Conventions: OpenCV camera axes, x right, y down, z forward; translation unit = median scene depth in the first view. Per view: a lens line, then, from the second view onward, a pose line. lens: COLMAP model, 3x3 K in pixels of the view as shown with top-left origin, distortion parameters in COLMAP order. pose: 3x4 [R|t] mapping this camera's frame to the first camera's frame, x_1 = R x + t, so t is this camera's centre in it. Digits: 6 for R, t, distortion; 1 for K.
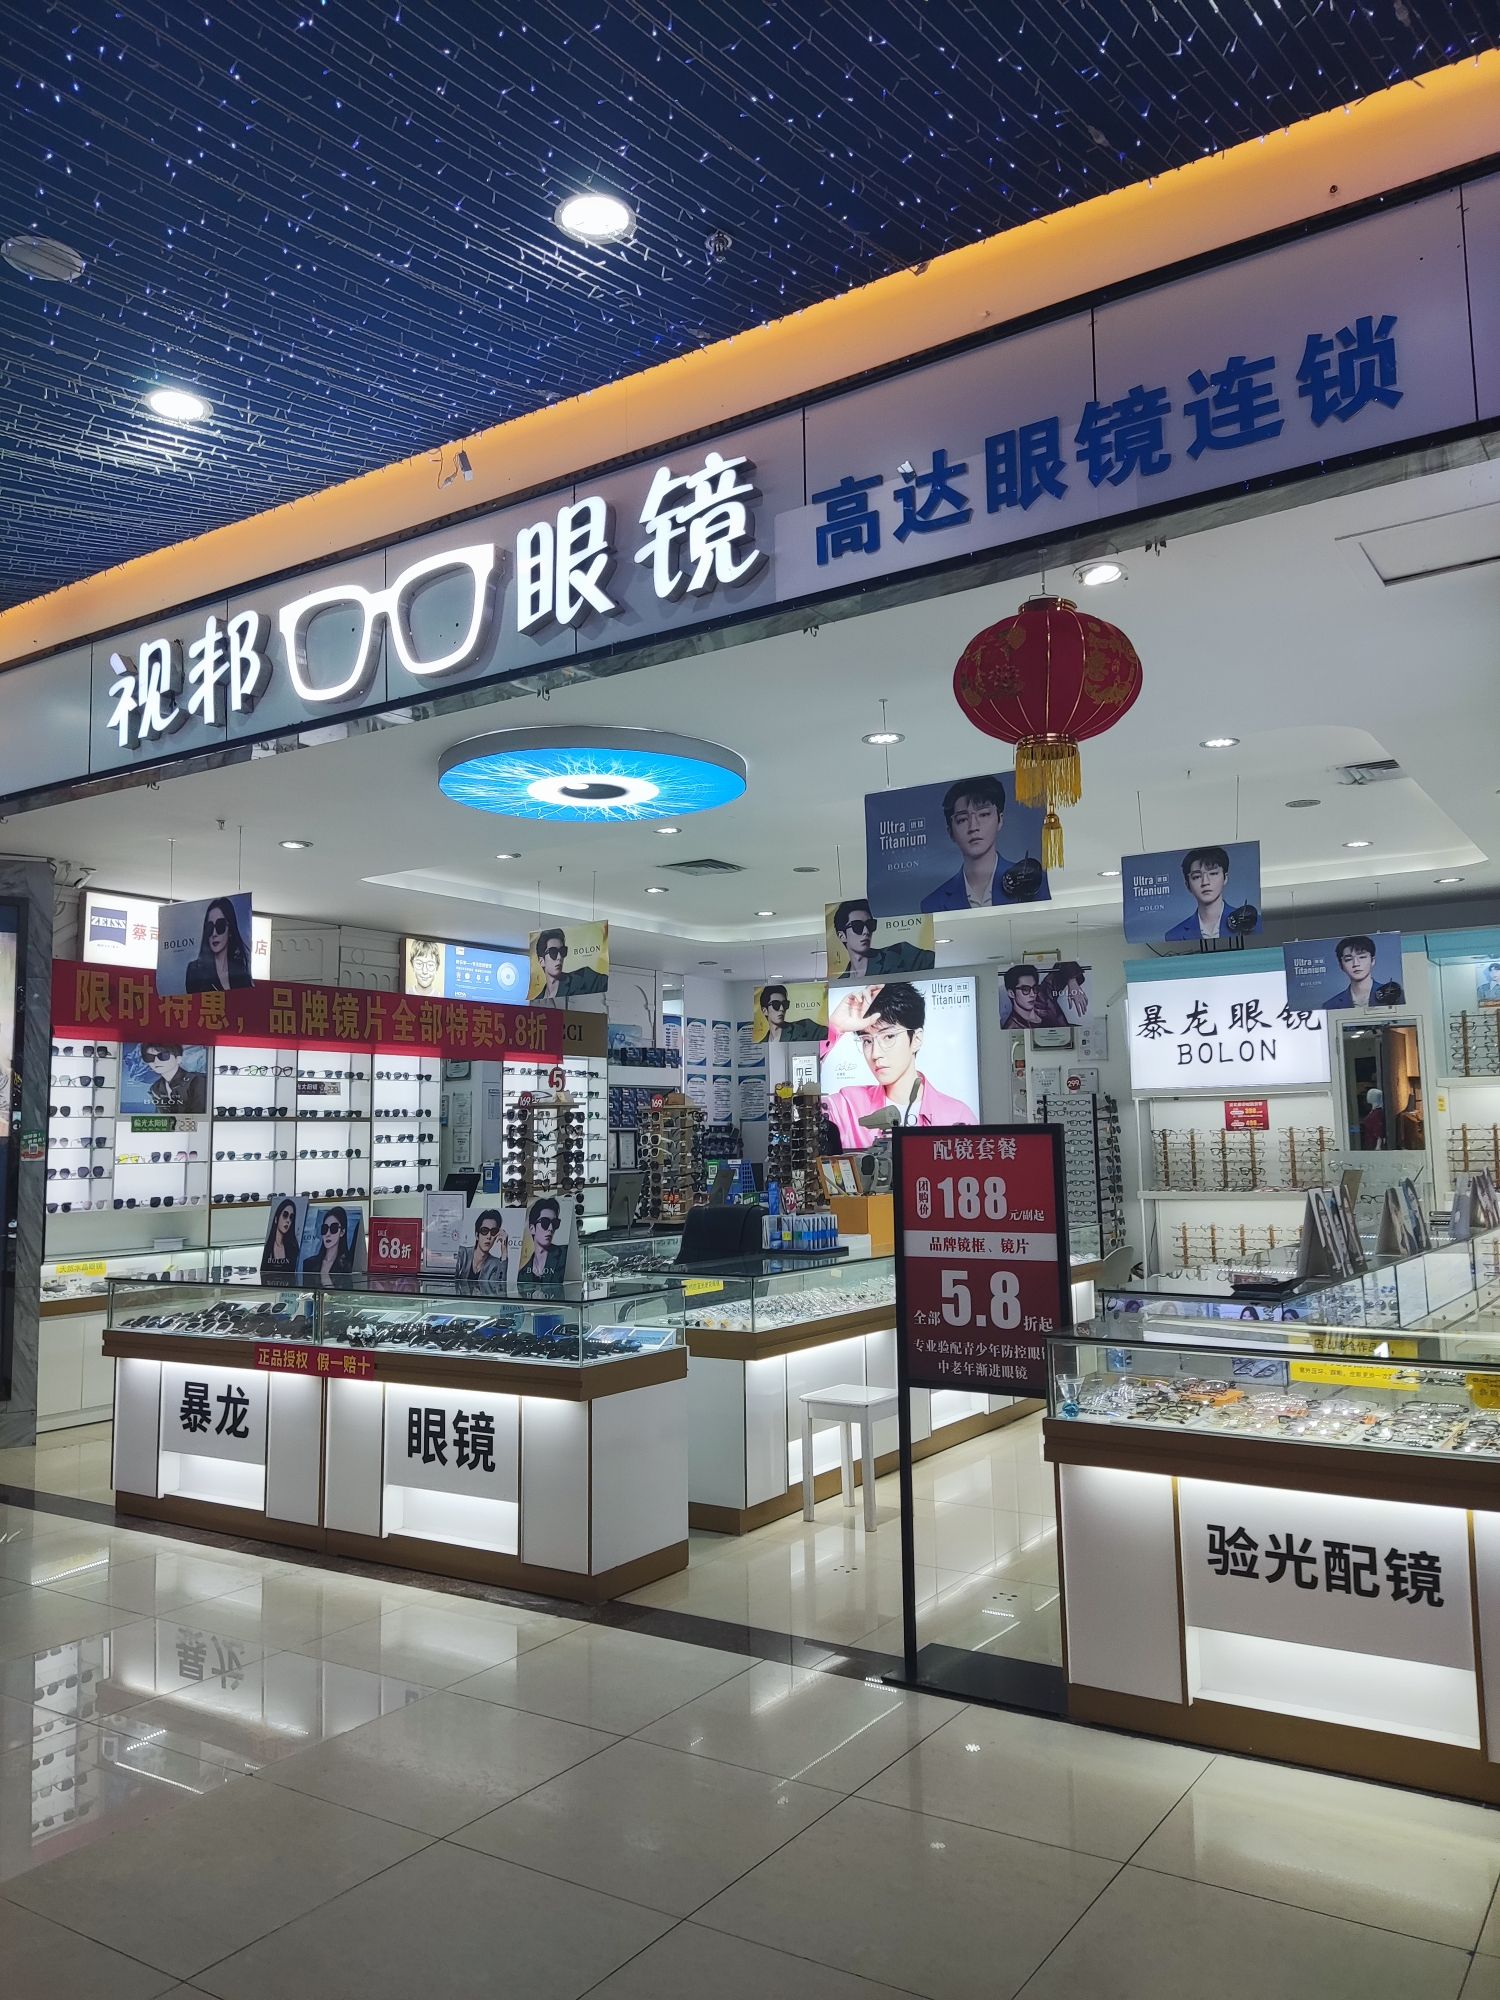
lens RADIAL K [[1461.0, 0, 825.9], [0, 1461.0, 994.6], [0, 0, 1]] dist [0.023328, -0.003651]
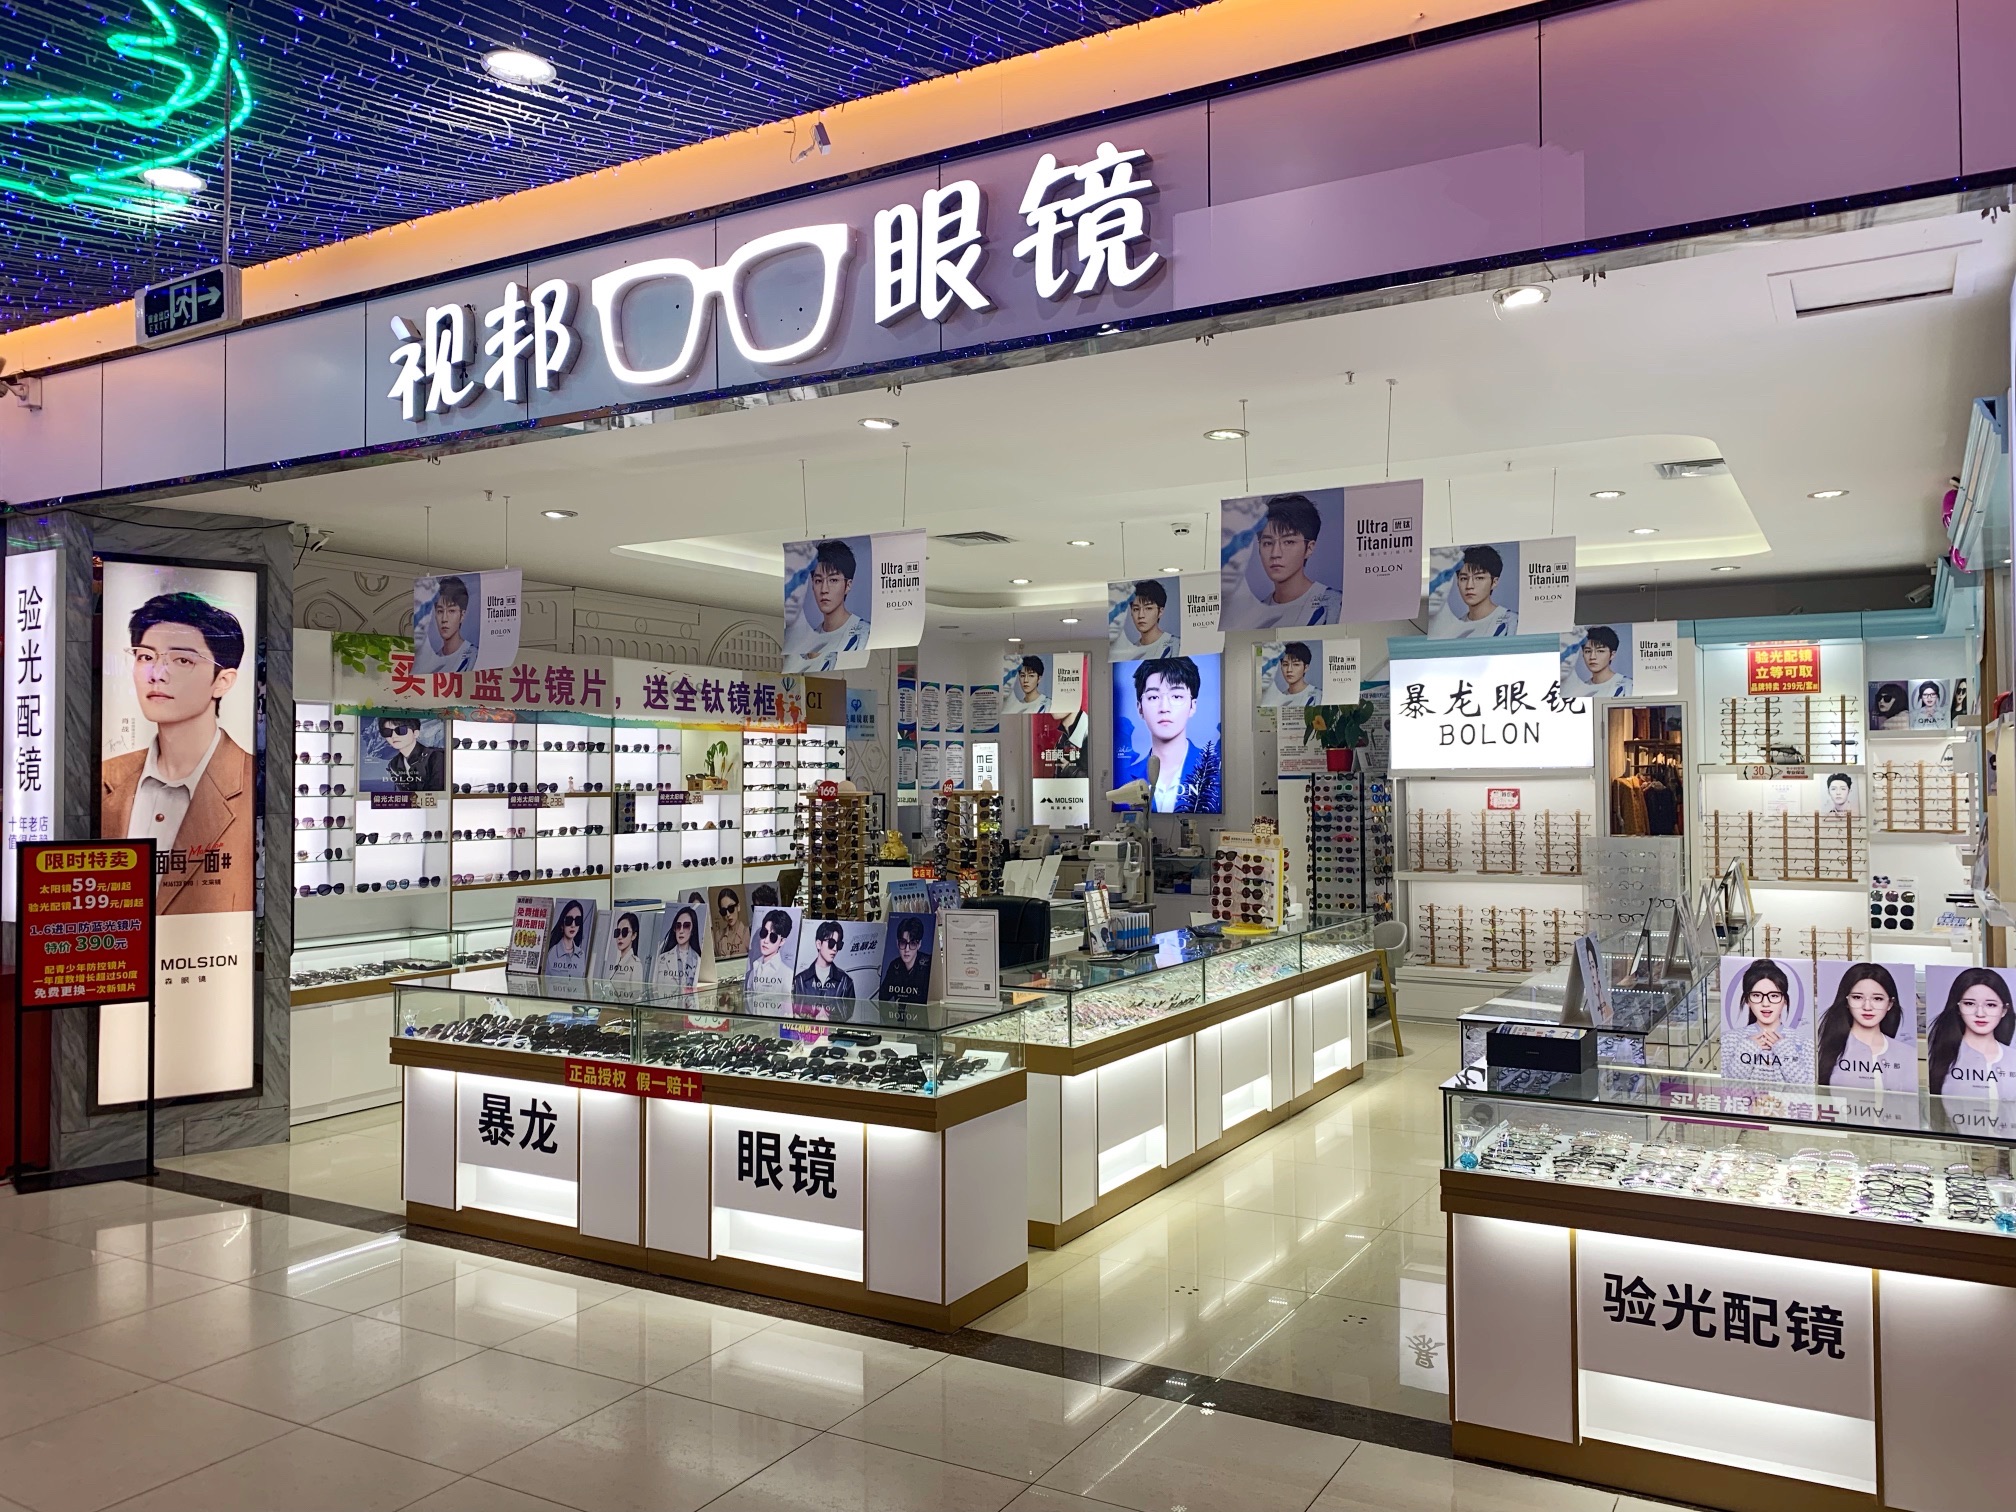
lens RADIAL K [[1522.8, 0, 1084.5], [0, 1522.8, 752.5], [0, 0, 1]] dist [-0.000776, 0.004135]
pose [[0.998100, 0.016662, 0.059319, -0.120685], [-0.021420, 0.996524, 0.080501, -0.052607], [-0.057772, -0.081619, 0.994988, 0.007501]]
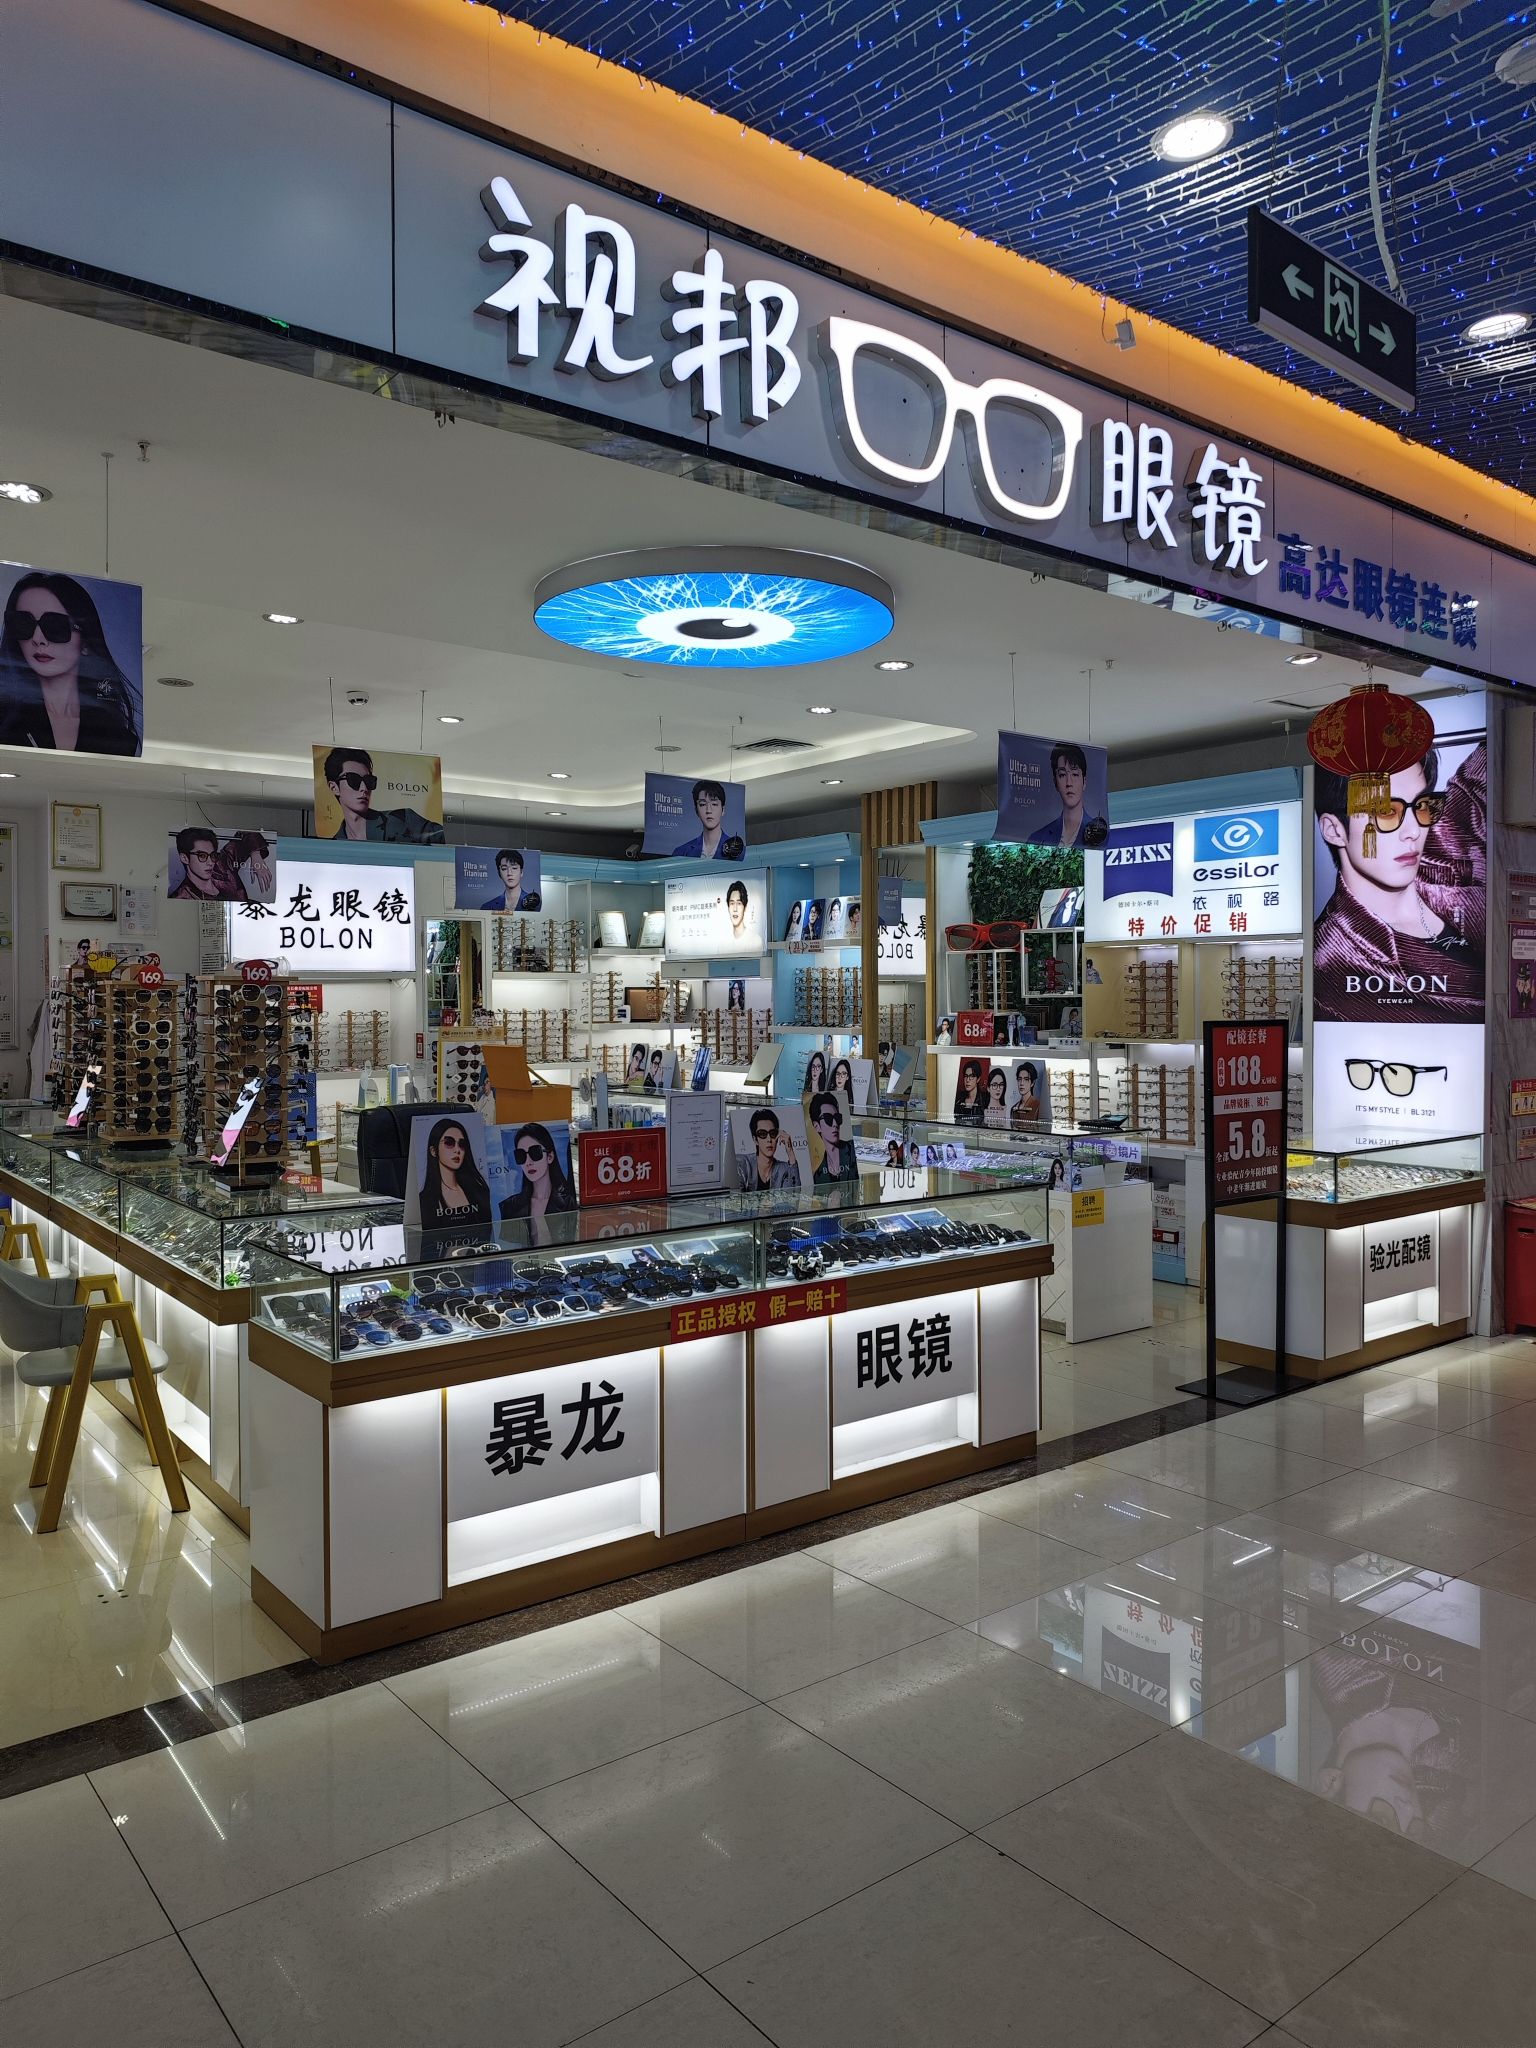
lens RADIAL K [[1340.8, 0, 768.0], [0, 1340.8, 1024.0], [0, 0, 1]] dist [0.032487, -0.110336]
pose [[0.369099, 0.000247, 0.929390, -1.052665], [-0.096331, 0.994624, 0.037993, 0.072176], [-0.924384, -0.103552, 0.367139, 0.775299]]
